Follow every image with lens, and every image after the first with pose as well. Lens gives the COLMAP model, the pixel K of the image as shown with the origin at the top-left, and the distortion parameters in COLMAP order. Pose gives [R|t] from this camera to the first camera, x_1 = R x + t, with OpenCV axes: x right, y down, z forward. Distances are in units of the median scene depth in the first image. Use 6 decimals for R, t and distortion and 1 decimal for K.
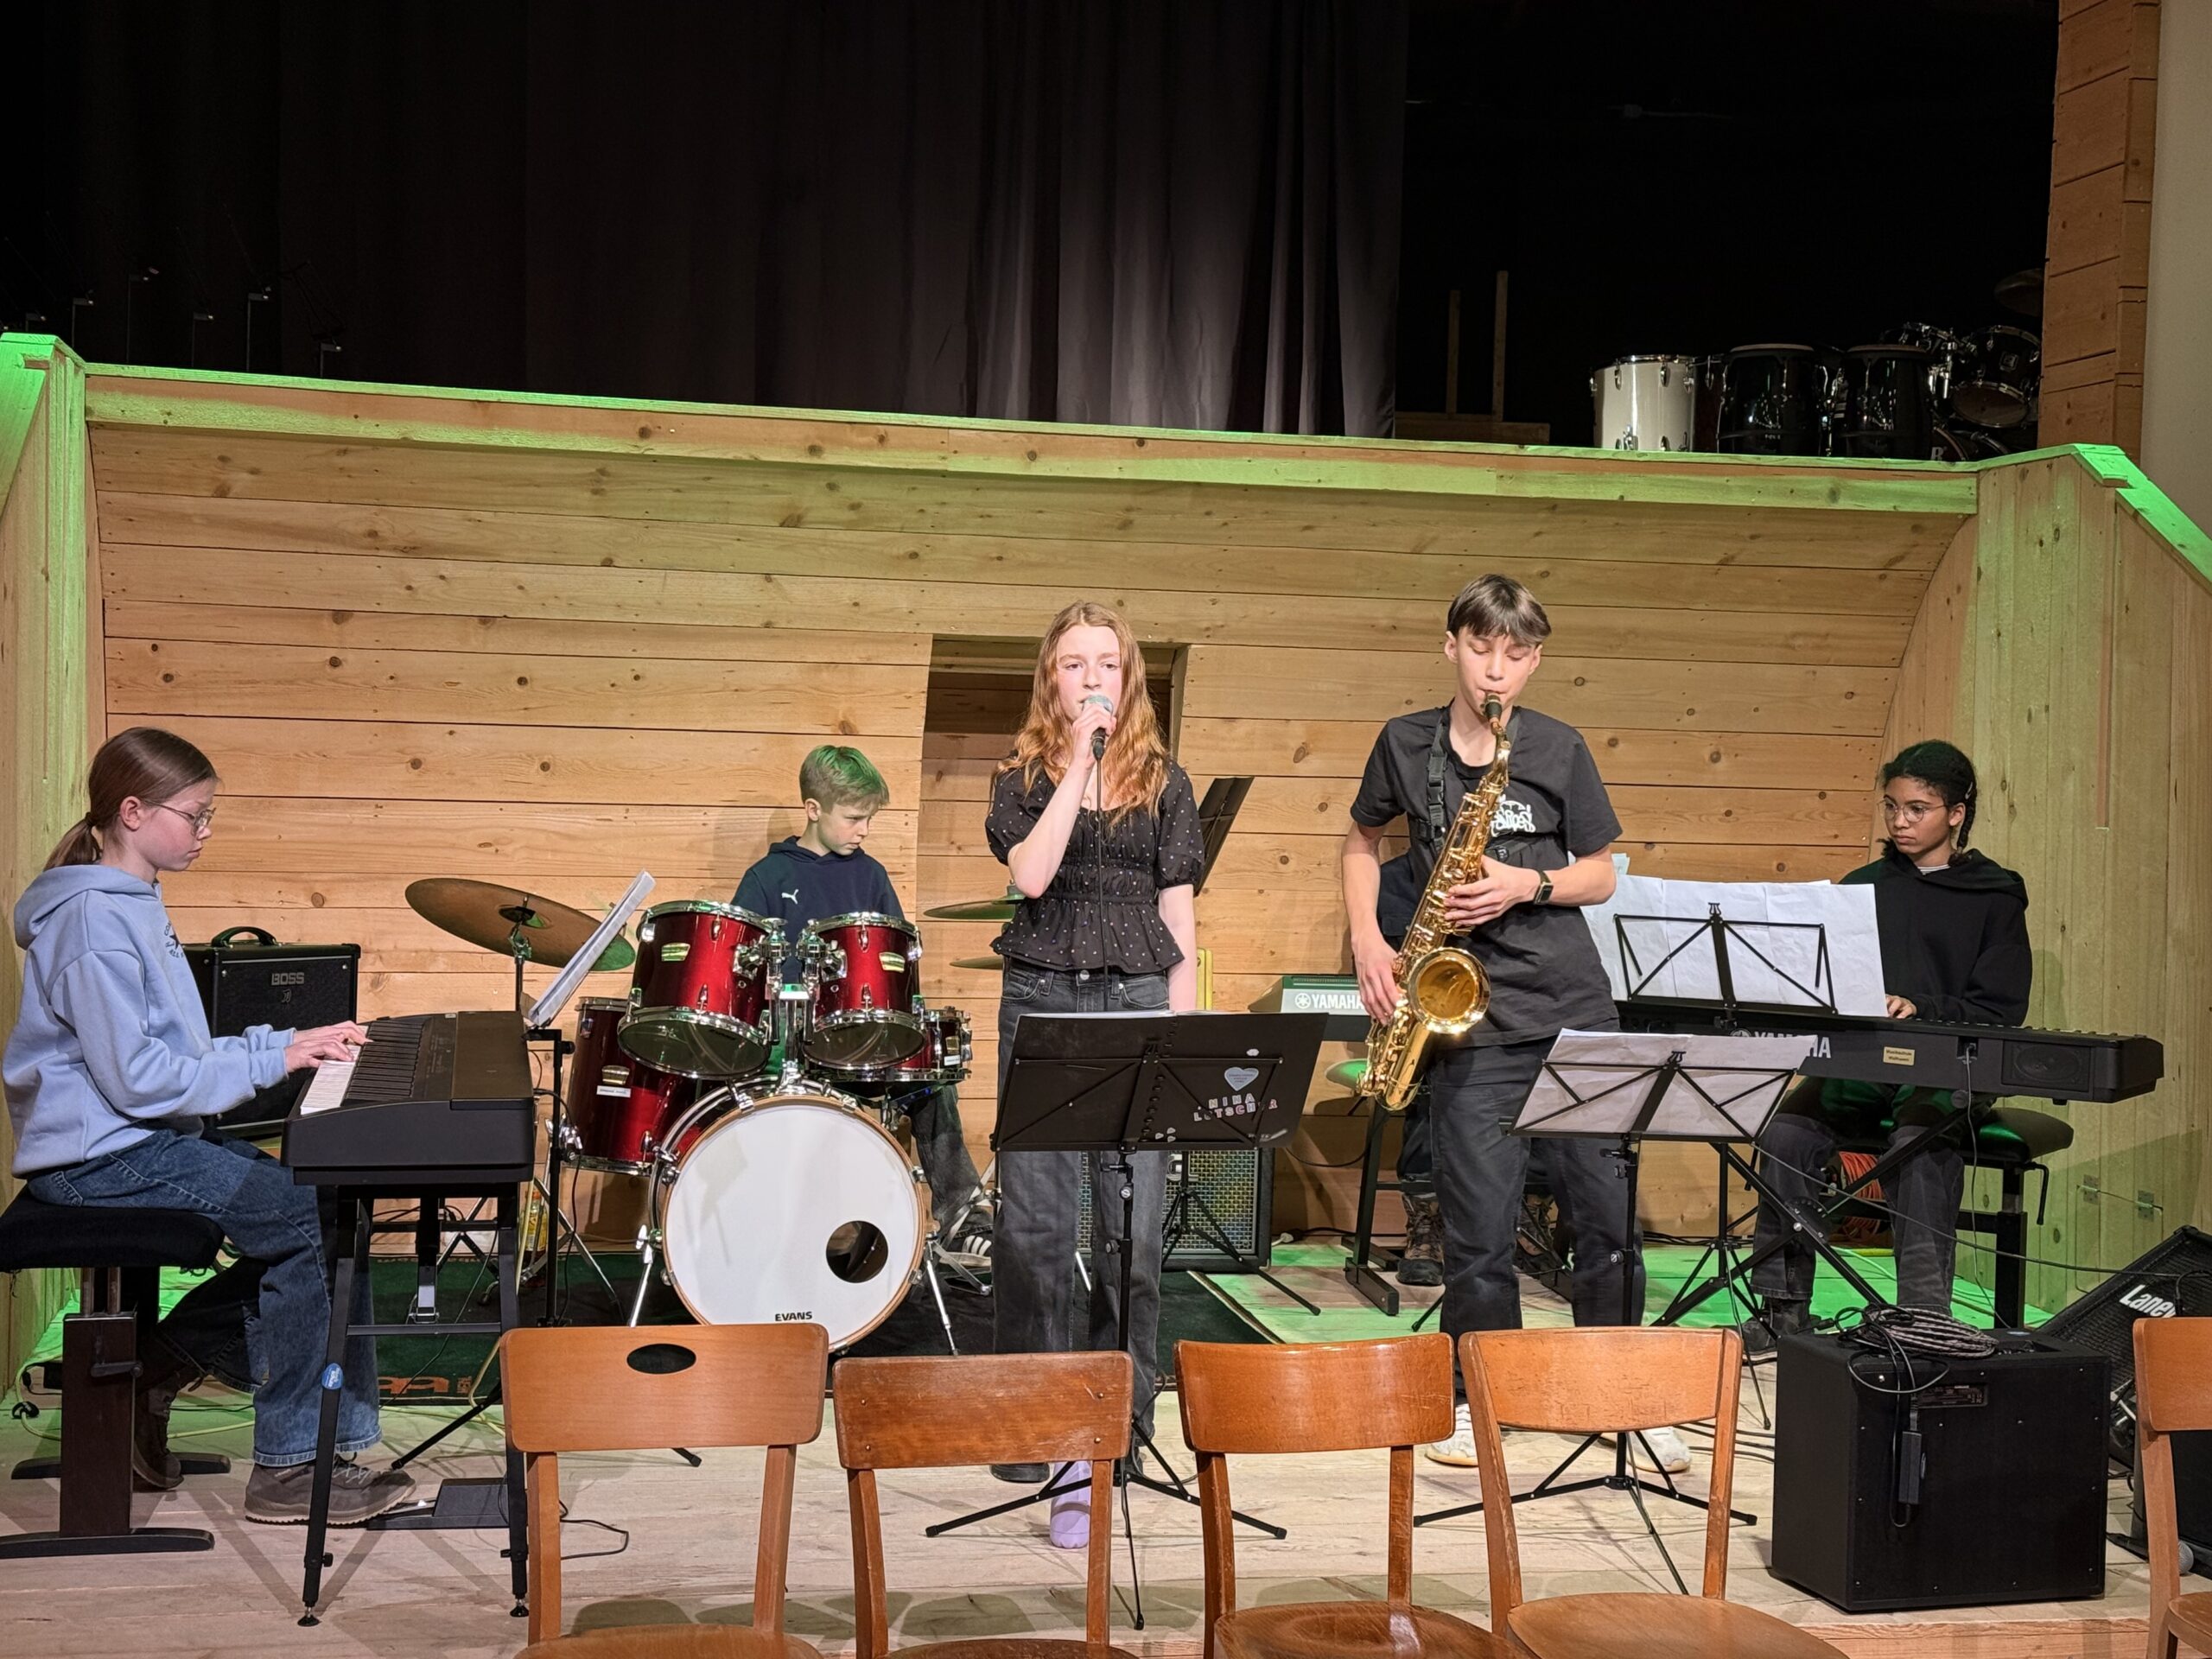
lens RADIAL K [[3146.1, 0, 1138.8], [0, 3146.1, 803.9], [0, 0, 1]] dist [0.175909, 0.000000]
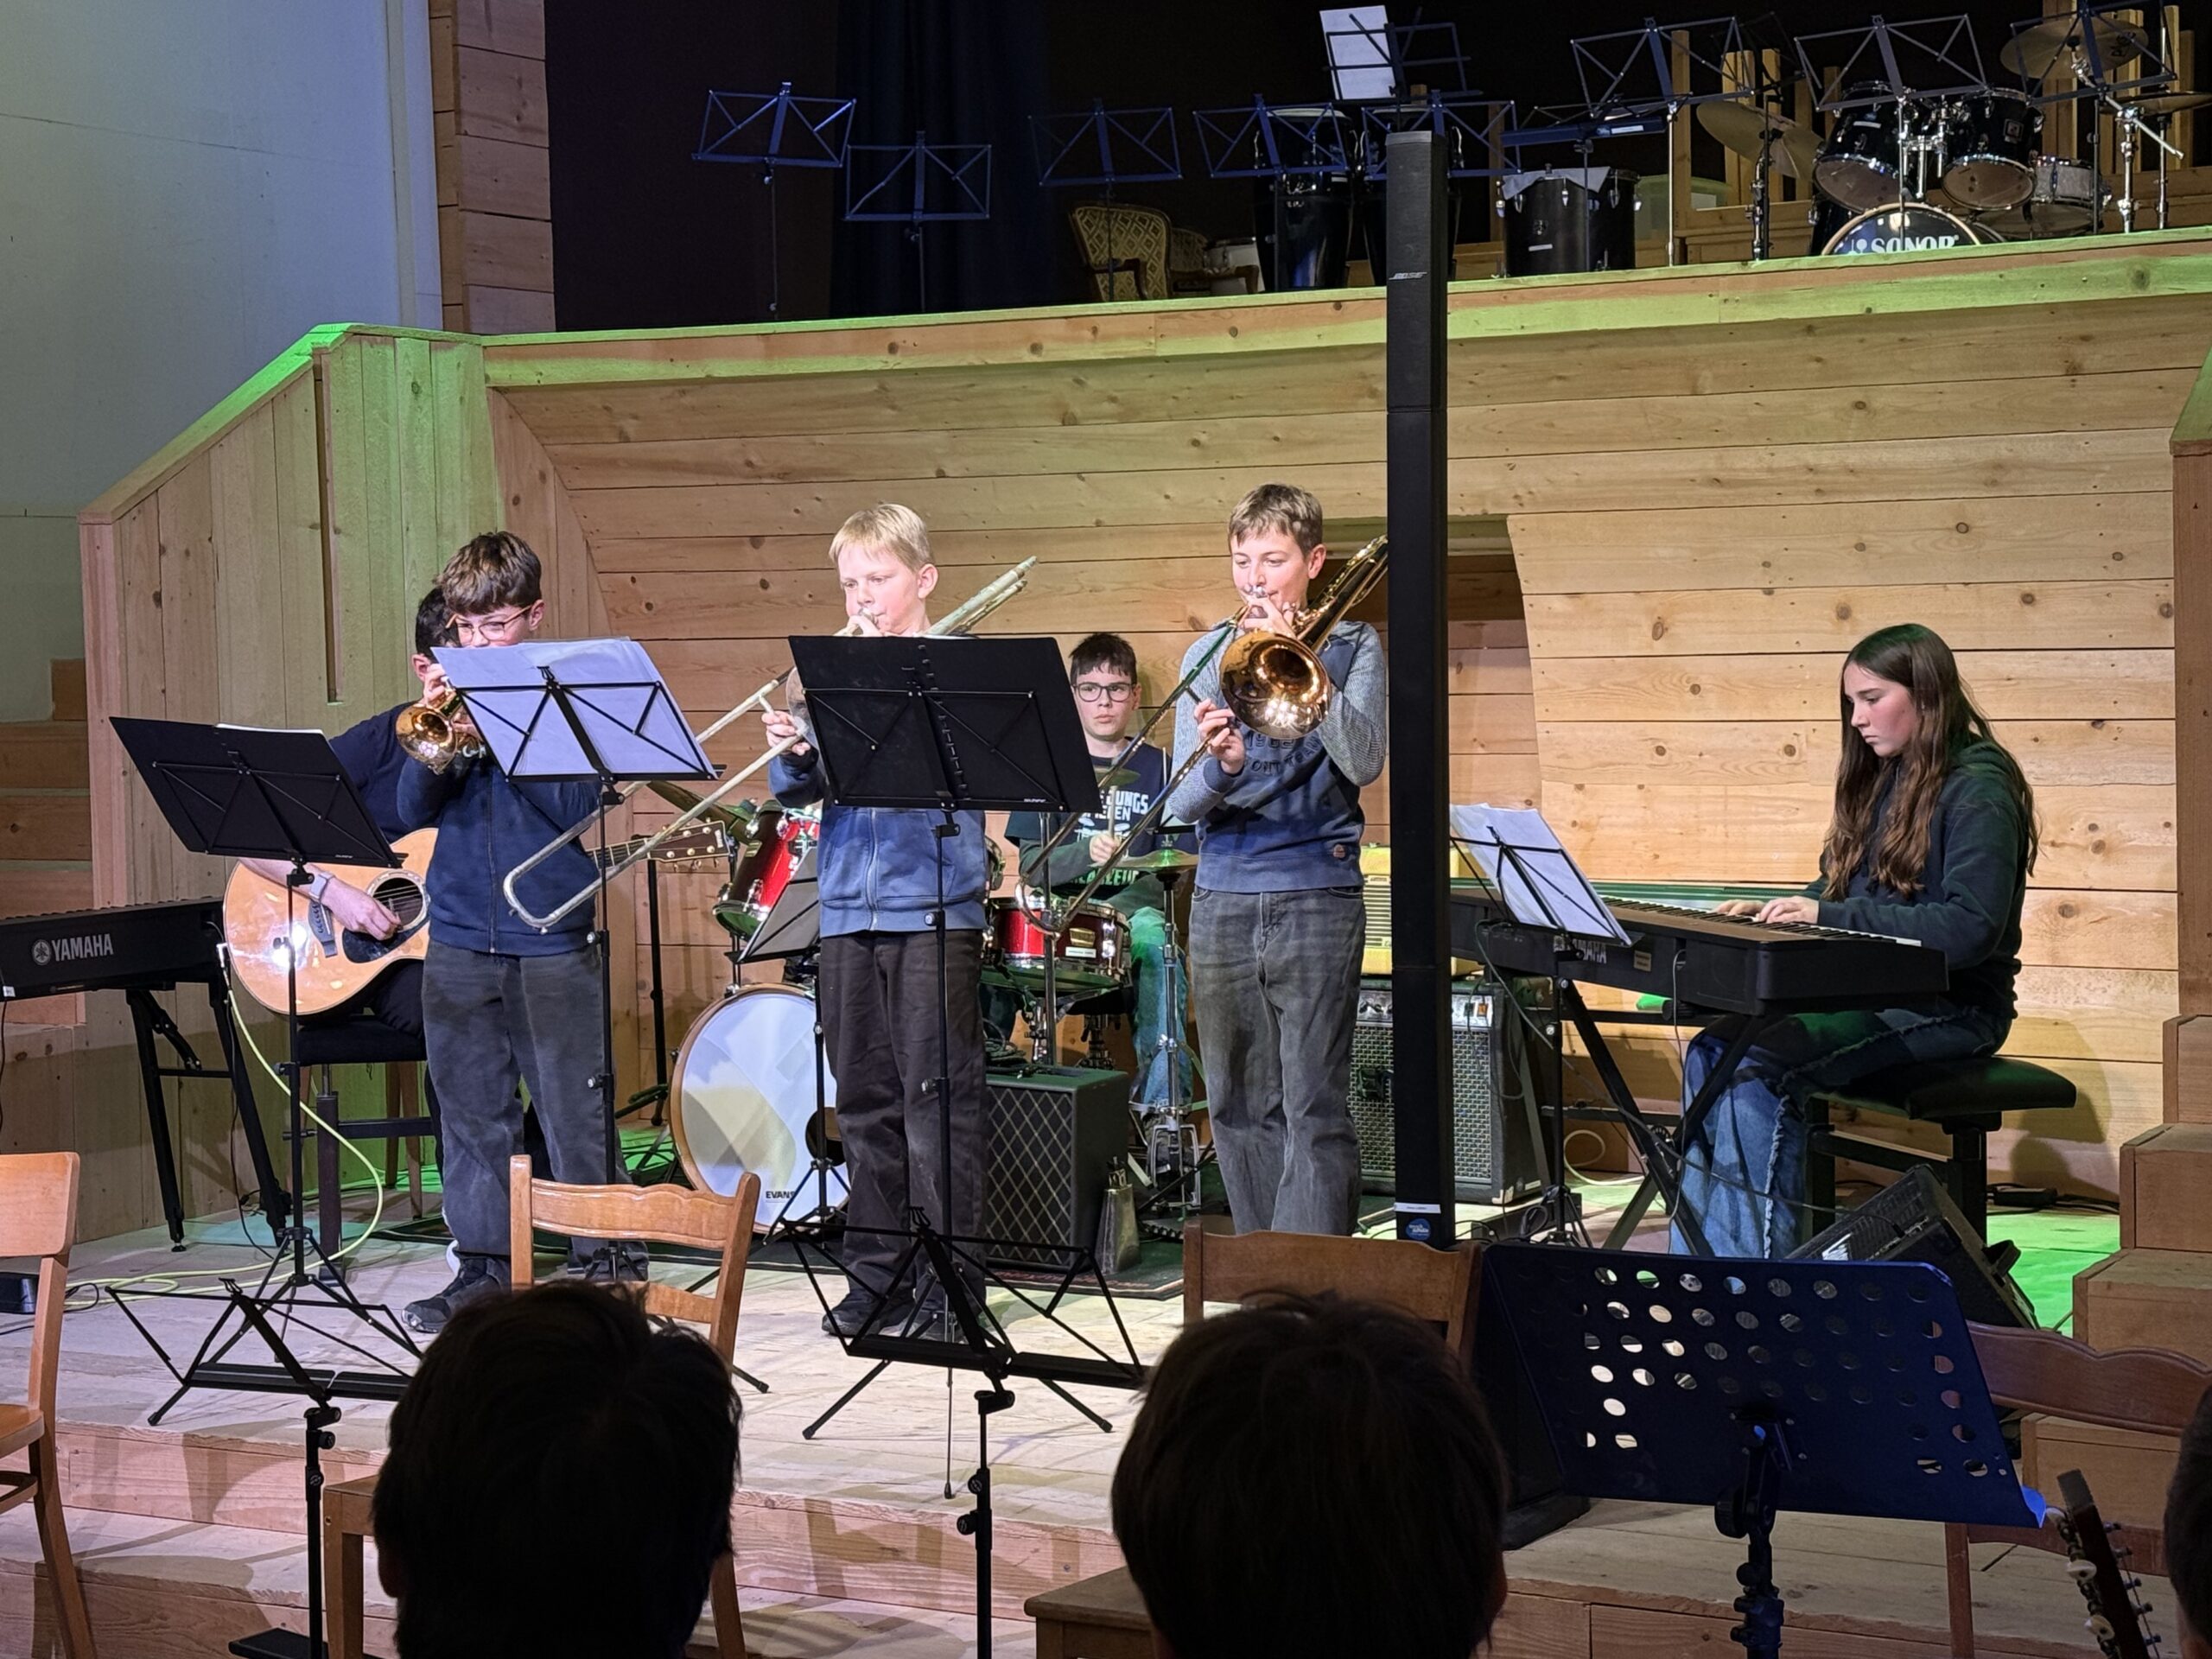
lens RADIAL K [[3825.8, 0, 1119.1], [0, 3825.8, 823.5], [0, 0, 1]] dist [0.151042, 0.000000]
pose [[0.755406, -0.006405, -0.655226, 0.689561], [0.026777, 0.999419, 0.021102, 0.012156], [0.654710, -0.033486, 0.755138, 0.099571]]
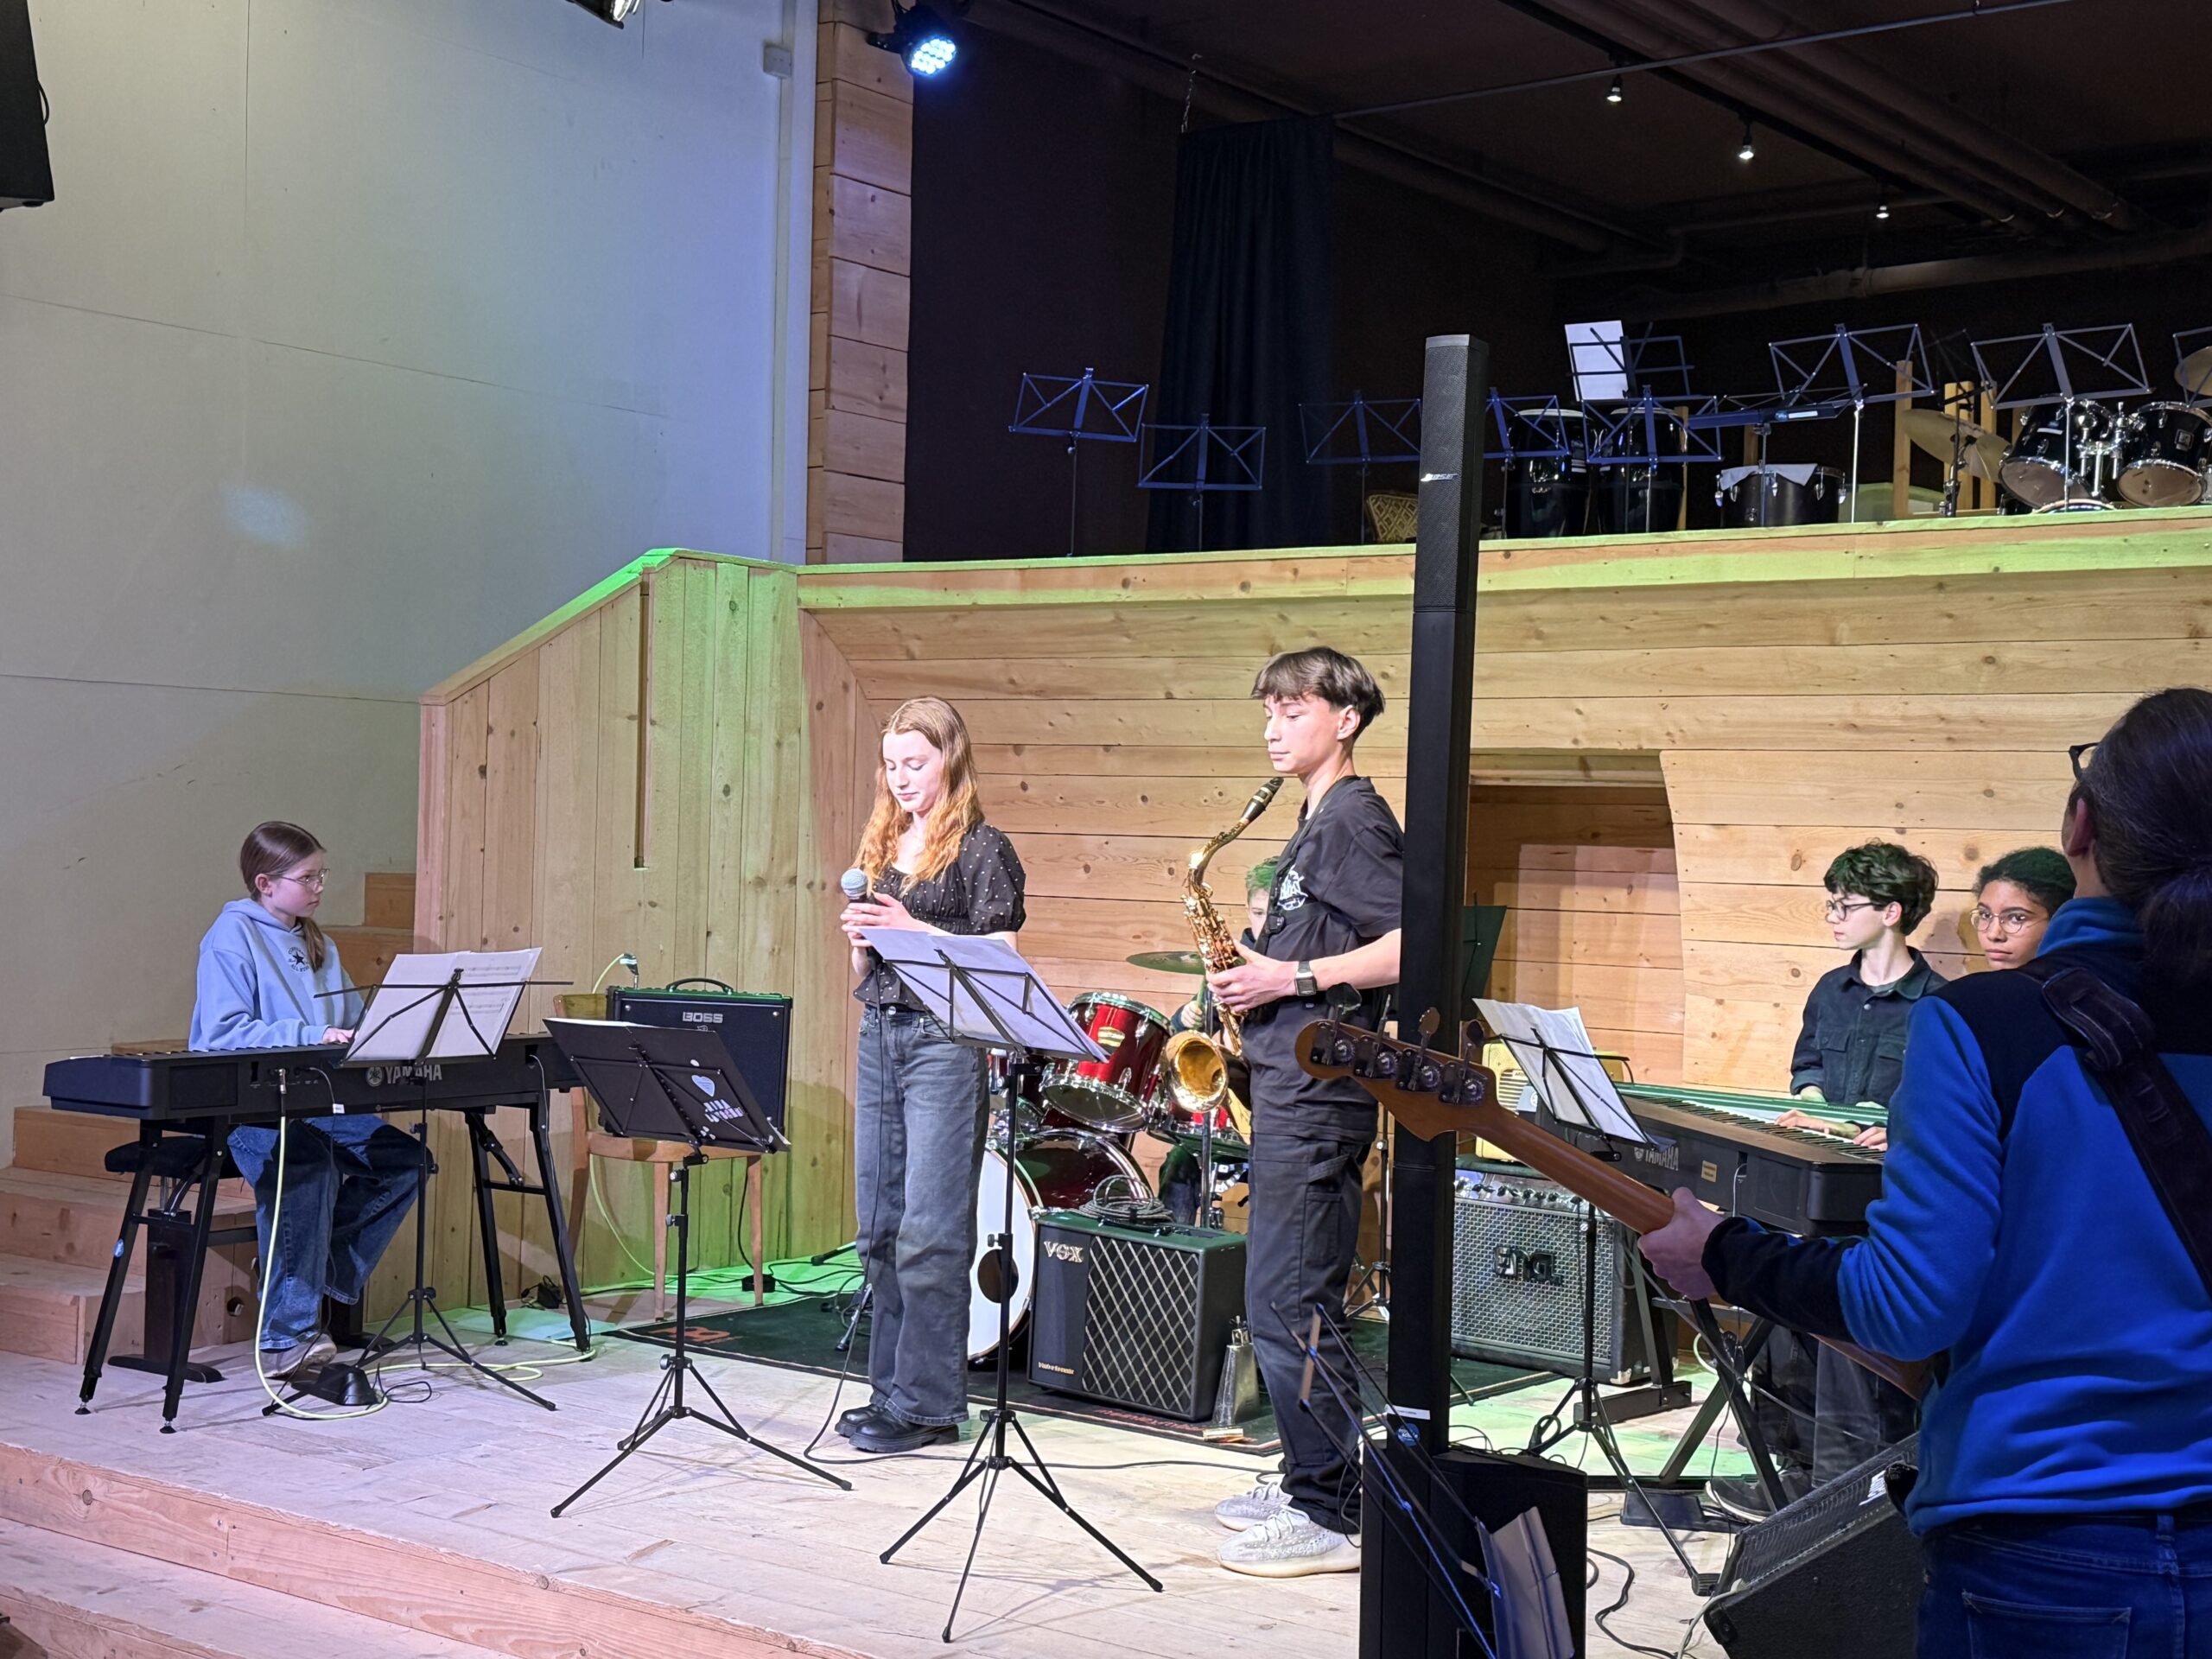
lens RADIAL K [[2918.6, 0, 1074.6], [0, 2918.6, 841.7], [0, 0, 1]] dist [0.126988, 0.000000]
pose [[0.650449, -0.007137, -0.759516, 0.633177], [-0.027986, 0.999052, -0.033355, 0.014979], [0.759034, 0.042952, 0.649632, 0.274788]]
